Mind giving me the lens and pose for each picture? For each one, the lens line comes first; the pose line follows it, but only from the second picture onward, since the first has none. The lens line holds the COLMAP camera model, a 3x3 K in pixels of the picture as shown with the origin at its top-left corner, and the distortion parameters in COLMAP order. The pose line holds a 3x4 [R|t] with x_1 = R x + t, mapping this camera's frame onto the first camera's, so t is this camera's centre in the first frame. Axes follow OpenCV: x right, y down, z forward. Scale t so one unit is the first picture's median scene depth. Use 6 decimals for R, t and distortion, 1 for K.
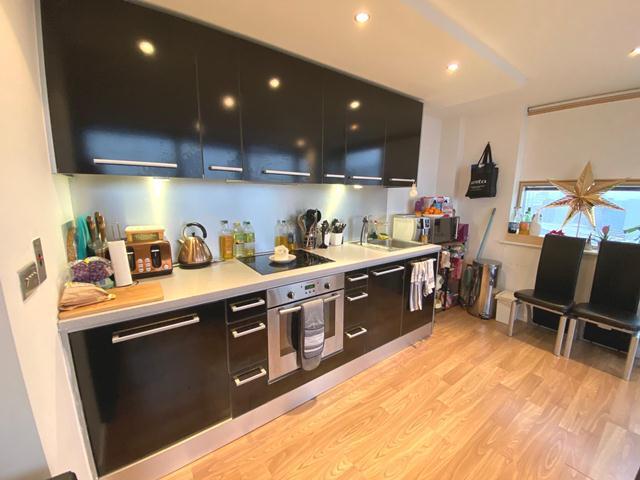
lens RADIAL K [[269.1, 0, 321.9], [0, 269.1, 238.8], [0, 0, 1]] dist [-0.003994, -0.001100]
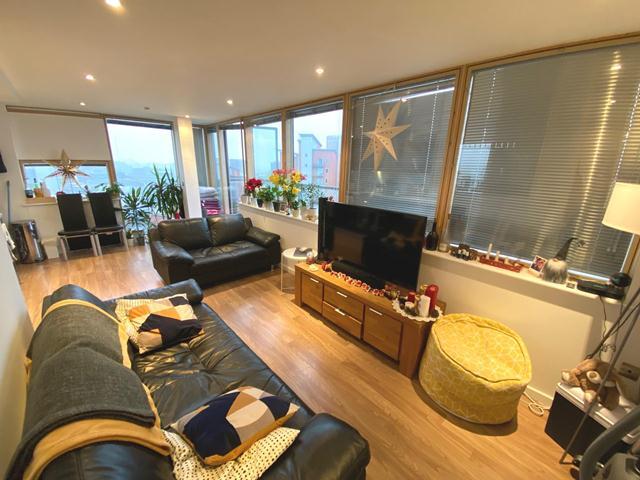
lens RADIAL K [[269.1, 0, 319.9], [0, 269.1, 238.8], [0, 0, 1]] dist [-0.003994, -0.001100]
pose [[-0.099494, -0.281399, 0.954419, -0.920078], [0.156563, 0.942804, 0.294295, 0.007864], [-0.982644, 0.178707, -0.049746, -0.414642]]
